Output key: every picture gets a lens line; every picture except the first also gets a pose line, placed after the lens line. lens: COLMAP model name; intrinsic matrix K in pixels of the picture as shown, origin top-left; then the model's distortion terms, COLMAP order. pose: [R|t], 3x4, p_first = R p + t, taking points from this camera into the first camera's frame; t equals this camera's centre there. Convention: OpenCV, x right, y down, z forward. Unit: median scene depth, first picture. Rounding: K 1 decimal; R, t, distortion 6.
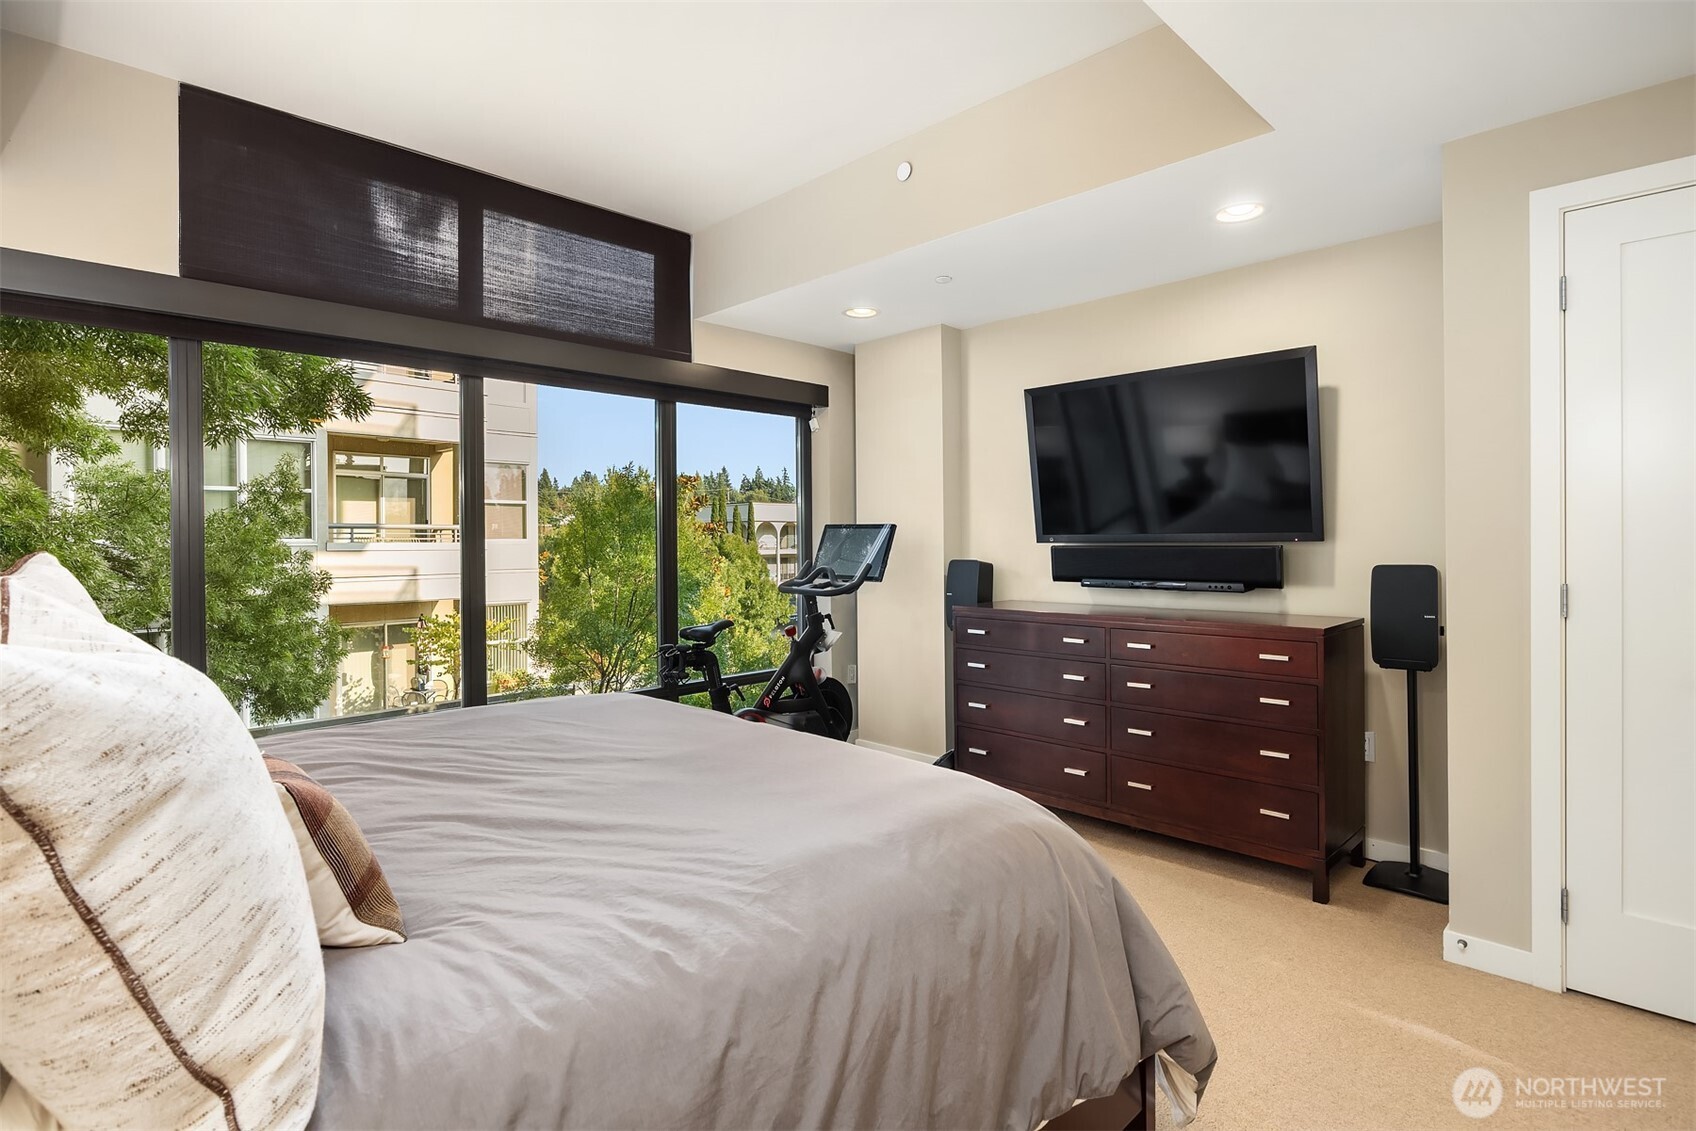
lens RADIAL K [[849.3, 0, 849.8], [0, 849.3, 544.8], [0, 0, 1]] dist [-0.001787, -0.000175]
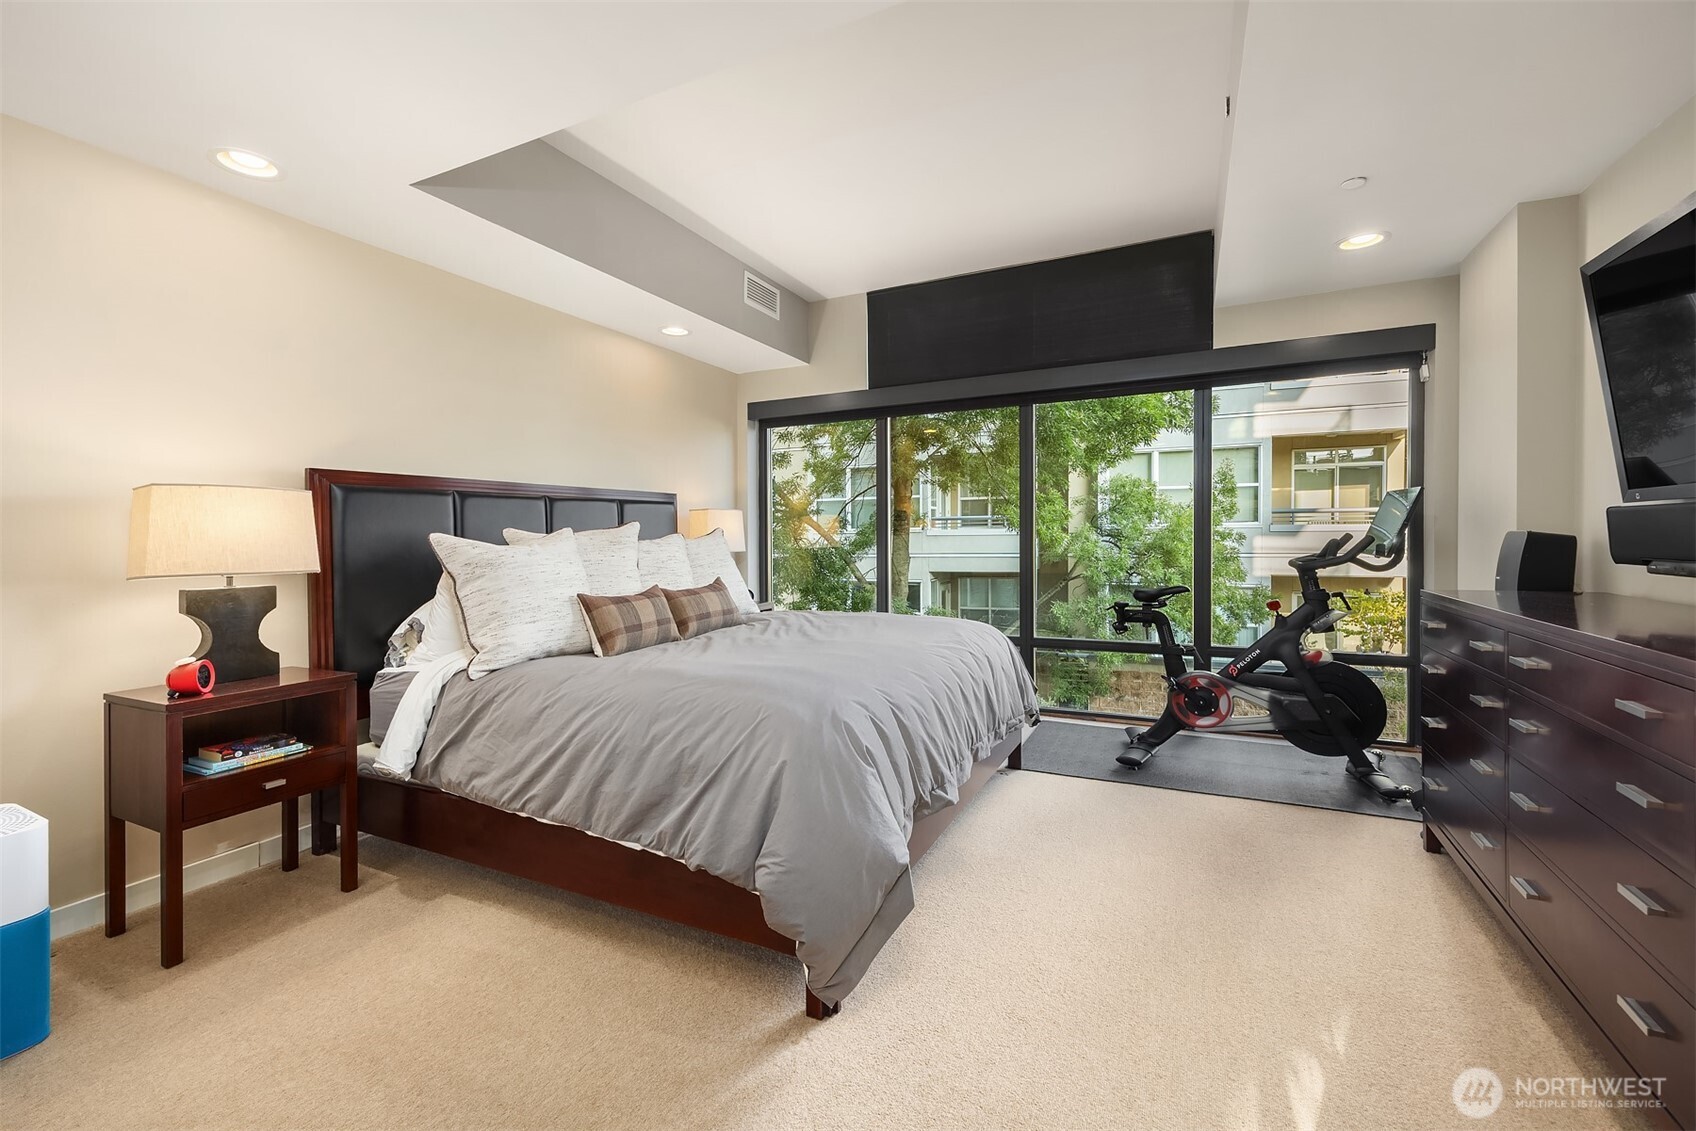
lens RADIAL K [[690.1, 0, 848.0], [0, 690.1, 539.5], [0, 0, 1]] dist [0.000988, 0.000113]
pose [[0.316915, 0.008466, -0.948416, 0.428784], [0.005616, 0.999926, 0.010802, 0.013362], [0.948437, -0.008749, 0.316844, 0.241904]]
